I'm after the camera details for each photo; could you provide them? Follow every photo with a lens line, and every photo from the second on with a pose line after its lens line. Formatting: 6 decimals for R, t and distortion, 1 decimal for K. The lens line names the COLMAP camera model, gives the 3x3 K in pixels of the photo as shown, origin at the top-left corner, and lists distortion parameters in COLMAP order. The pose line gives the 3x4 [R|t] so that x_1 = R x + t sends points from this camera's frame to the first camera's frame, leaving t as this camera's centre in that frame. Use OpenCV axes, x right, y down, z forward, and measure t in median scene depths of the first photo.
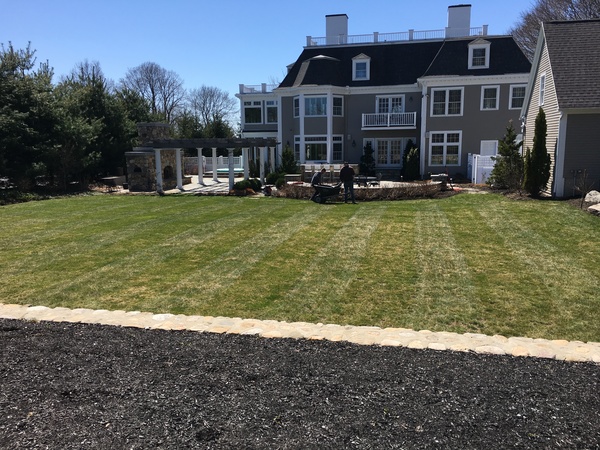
lens RADIAL K [[512.7, 0, 300.0], [0, 512.7, 225.0], [0, 0, 1]] dist [0.097599, -0.118543]
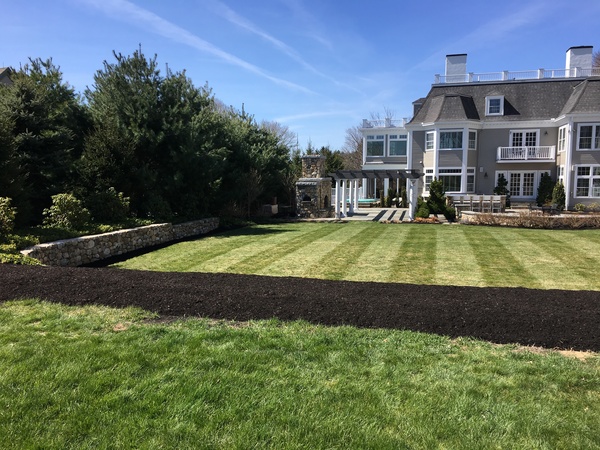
lens RADIAL K [[512.7, 0, 300.0], [0, 512.7, 225.0], [0, 0, 1]] dist [0.097599, -0.118543]
pose [[0.999894, 0.011249, -0.009264, -0.261625], [-0.011840, 0.997718, -0.066476, 0.013717], [0.008495, 0.066578, 0.997745, -0.032252]]
